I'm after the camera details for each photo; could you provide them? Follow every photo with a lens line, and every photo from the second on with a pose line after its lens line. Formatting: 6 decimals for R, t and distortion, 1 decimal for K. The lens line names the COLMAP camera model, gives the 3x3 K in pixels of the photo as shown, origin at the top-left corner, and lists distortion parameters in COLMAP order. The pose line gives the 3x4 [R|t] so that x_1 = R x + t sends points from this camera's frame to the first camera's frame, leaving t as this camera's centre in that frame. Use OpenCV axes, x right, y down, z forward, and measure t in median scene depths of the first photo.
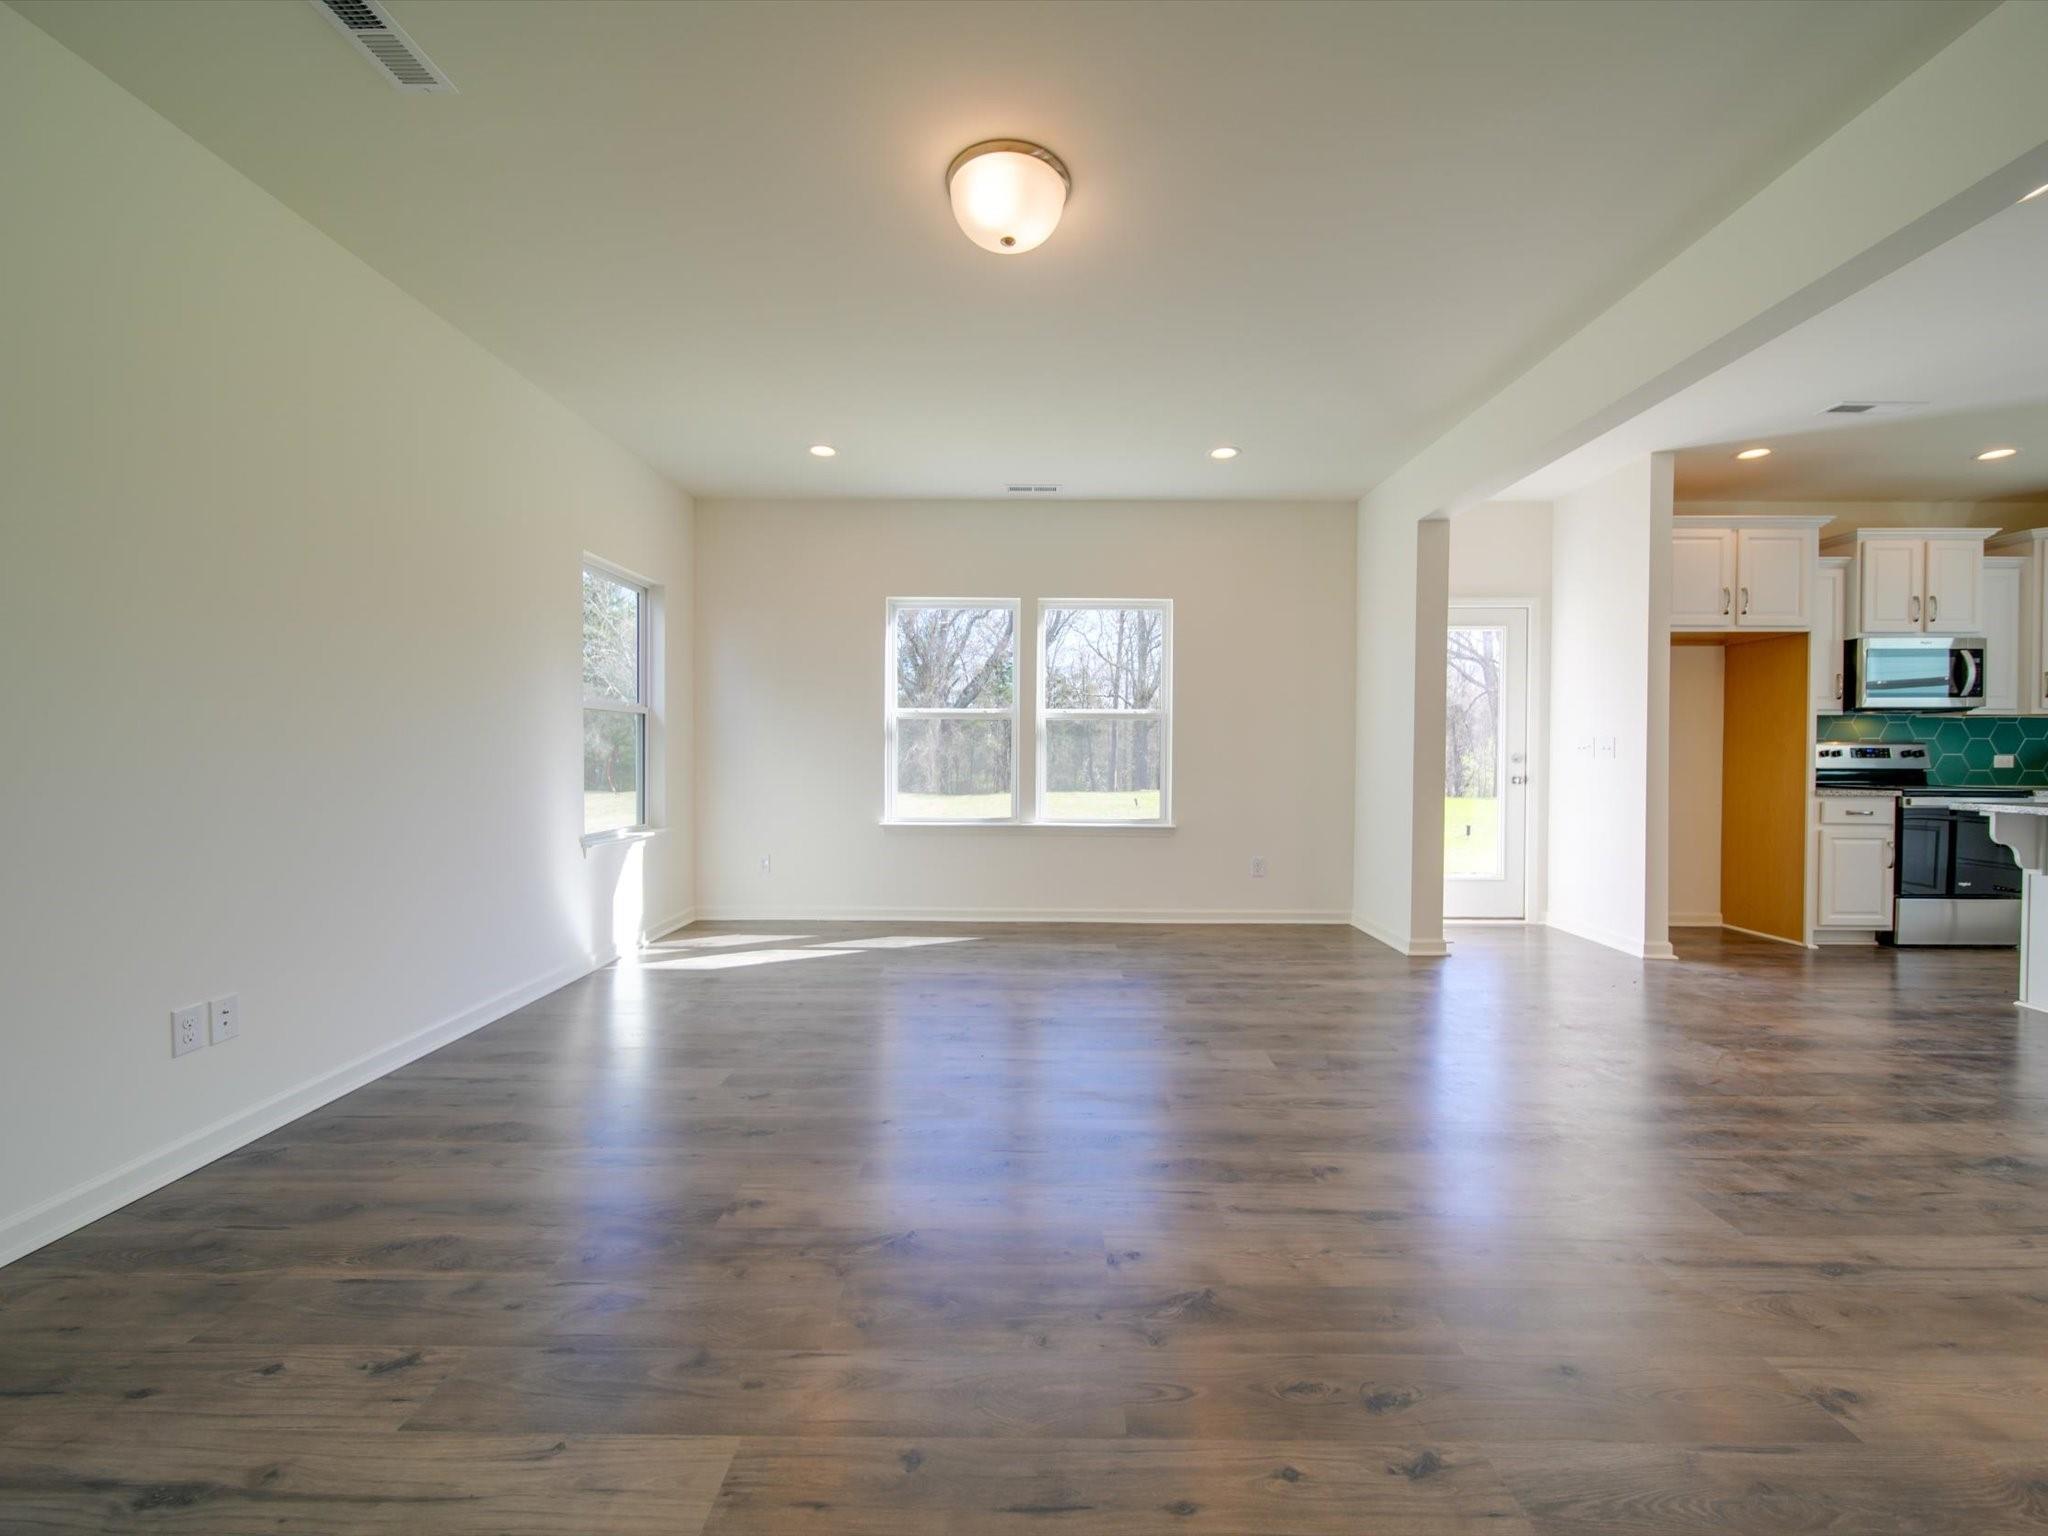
lens RADIAL K [[812.2, 0, 1033.1], [0, 812.2, 762.3], [0, 0, 1]] dist [-0.000001, -0.001309]
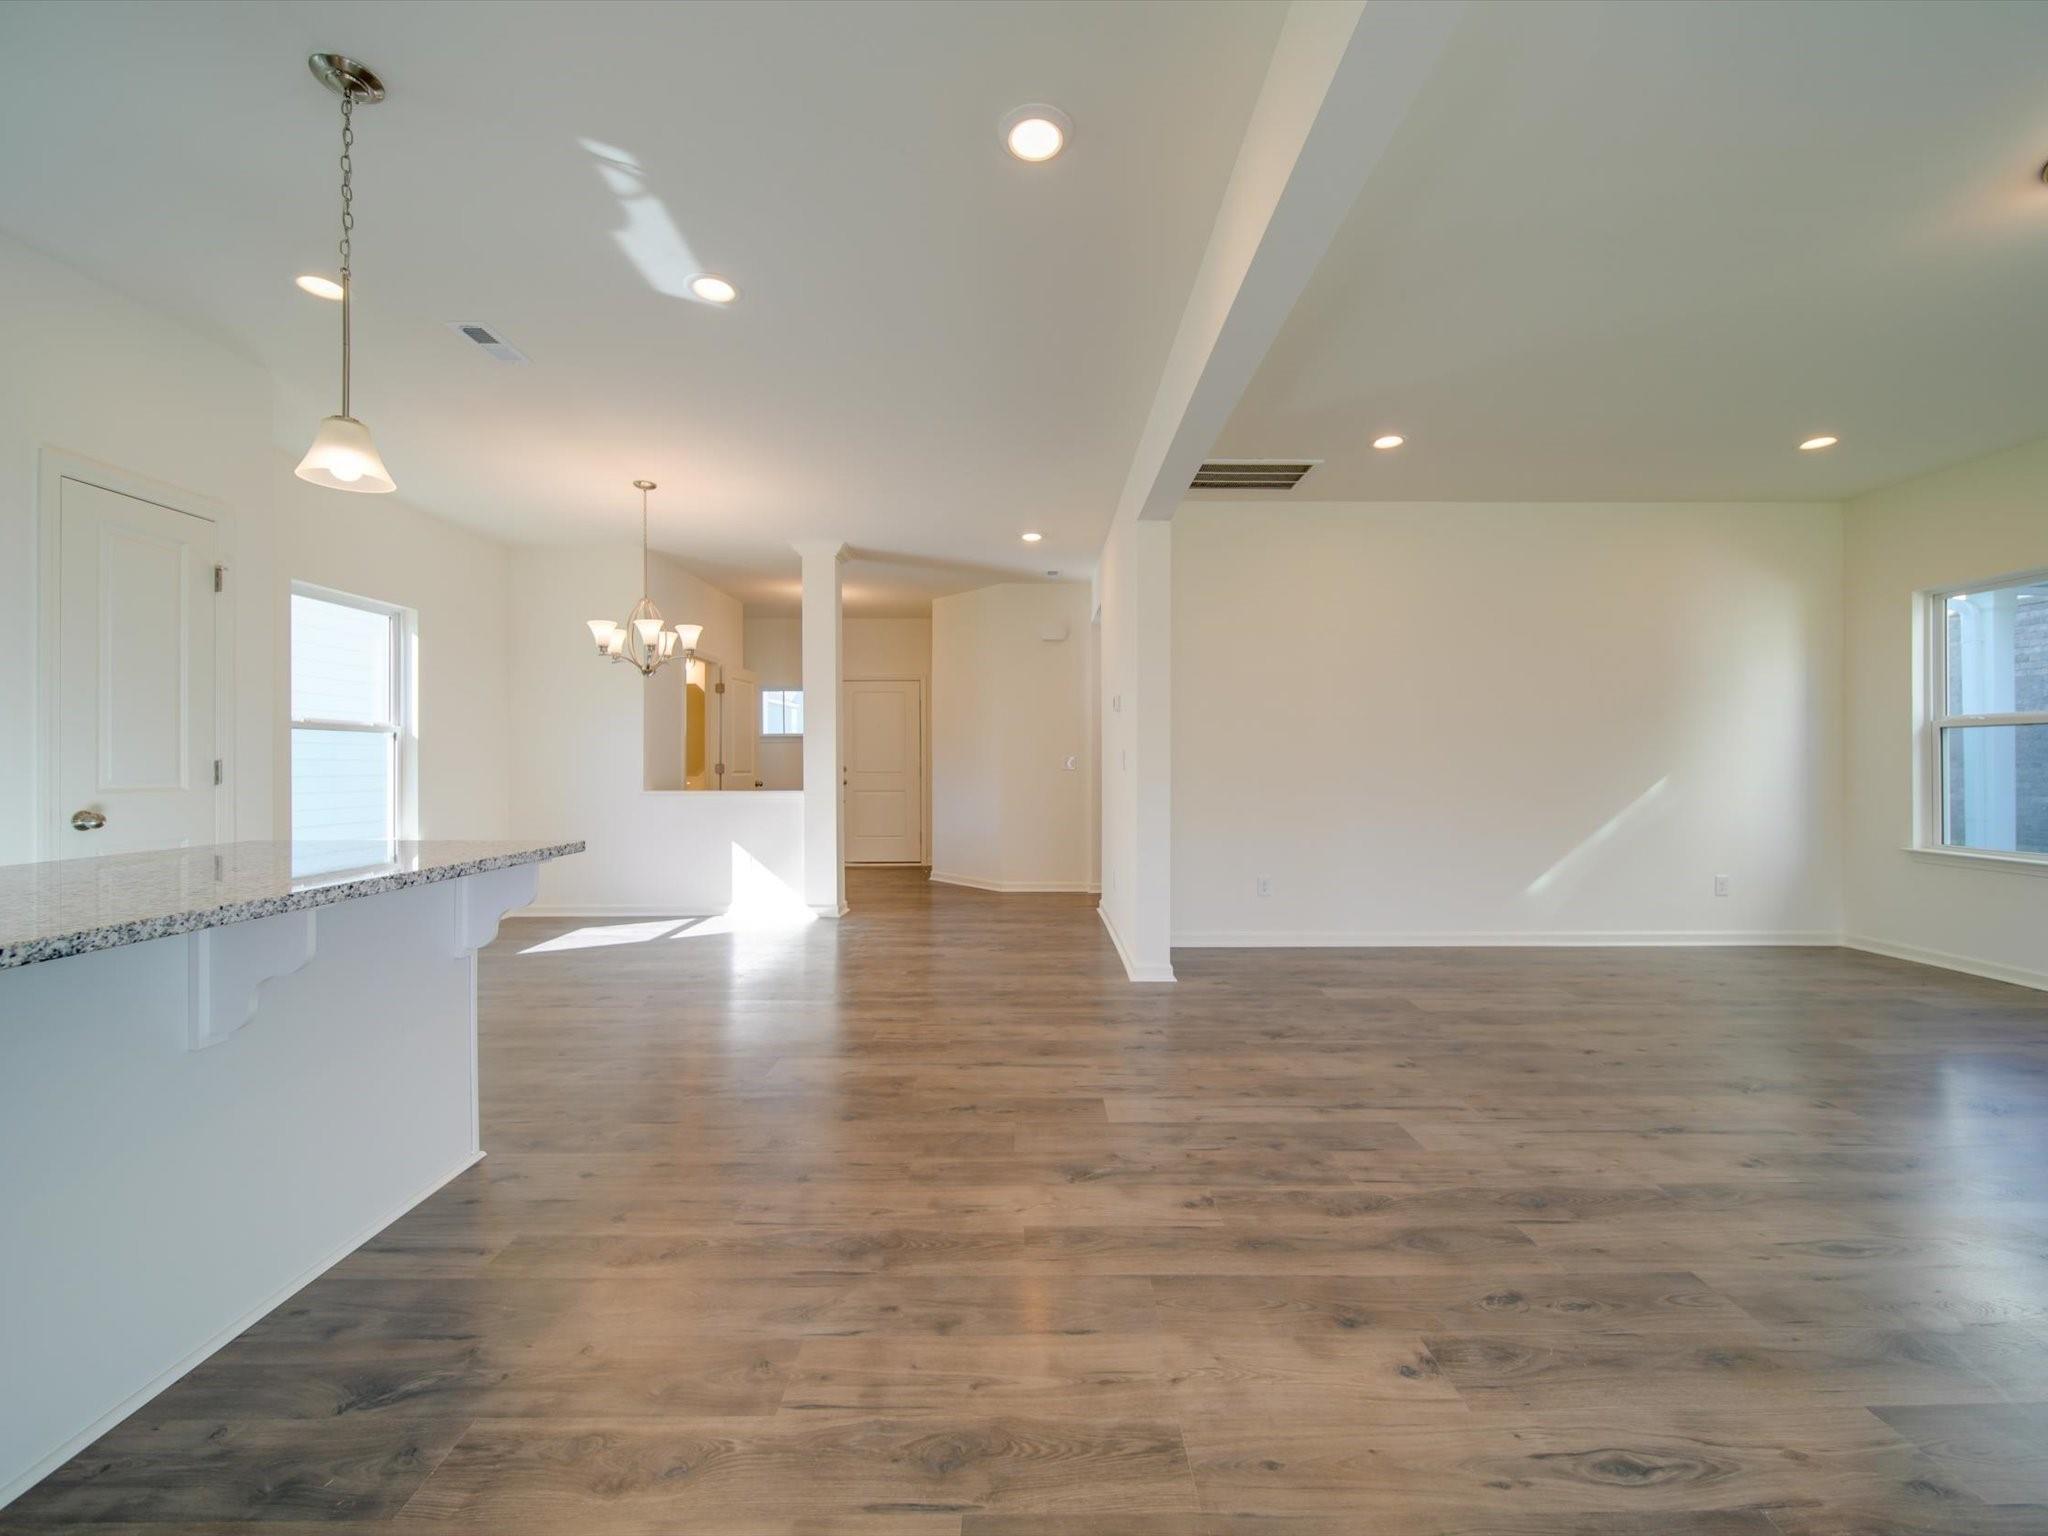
lens RADIAL K [[812.2, 0, 1031.7], [0, 812.2, 765.9], [0, 0, 1]] dist [-0.000001, -0.001309]
pose [[-0.999895, -0.002487, -0.014260, 0.611914], [-0.002732, 0.999849, 0.017186, -0.013294], [0.014215, 0.017223, -0.999751, 0.946988]]
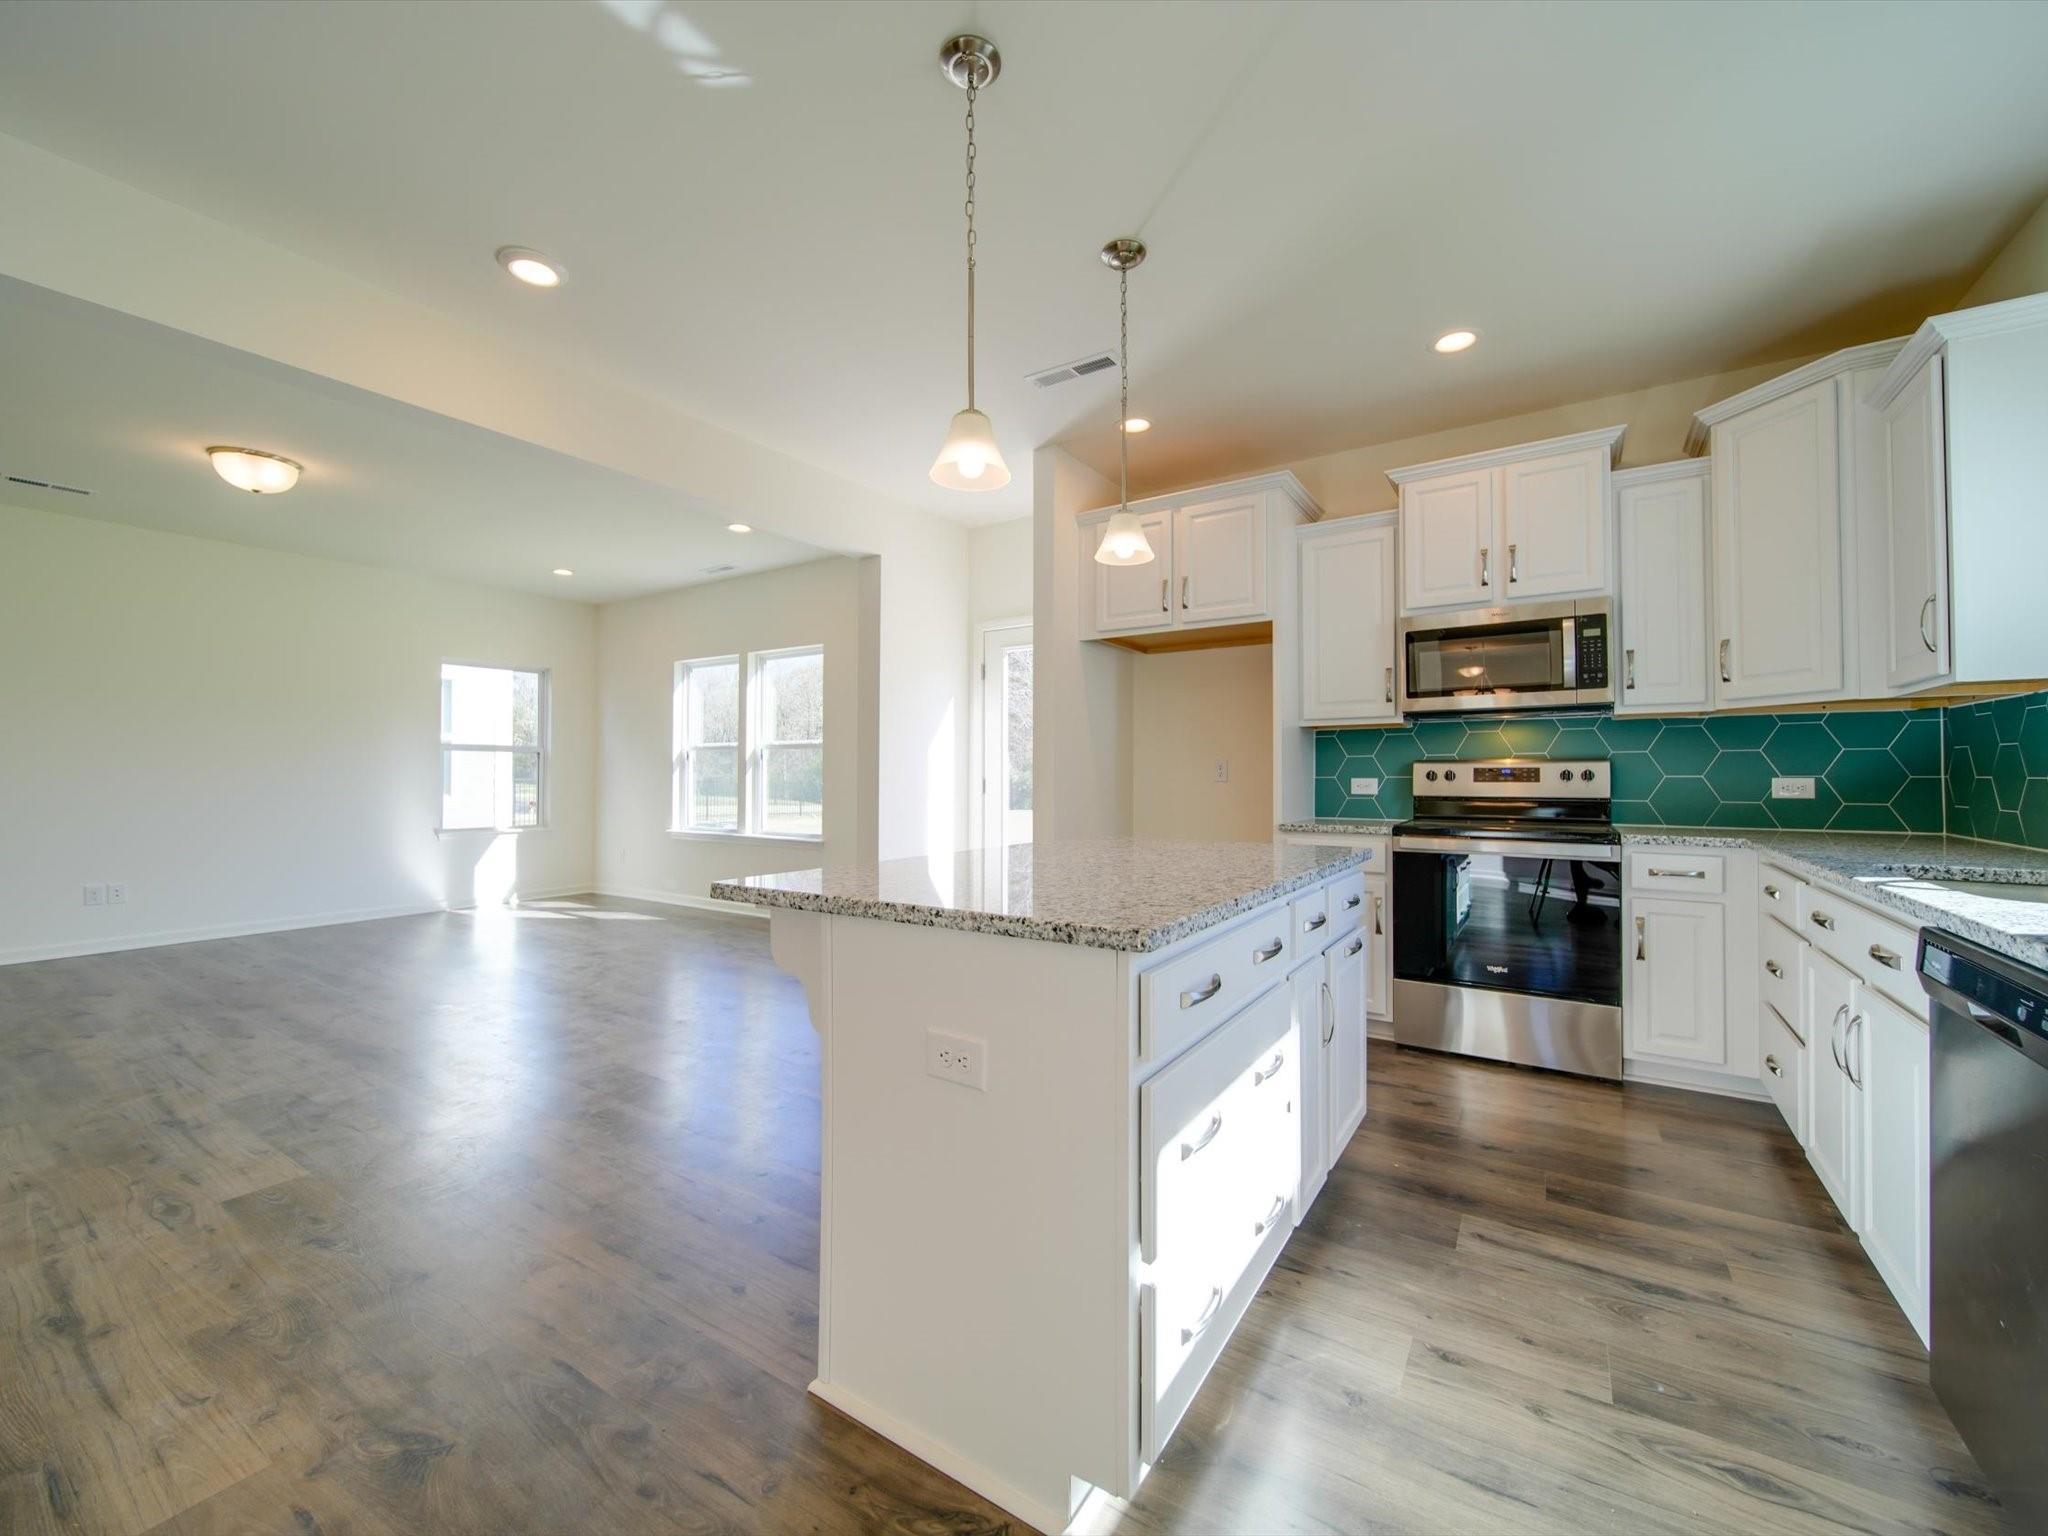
lens RADIAL K [[812.2, 0, 1031.3], [0, 812.2, 763.4], [0, 0, 1]] dist [-0.000001, -0.001309]
pose [[0.842689, -0.012492, -0.538255, 1.188083], [-0.003710, 0.999572, -0.029006, 0.000527], [0.538387, 0.026439, 0.842283, 0.218793]]
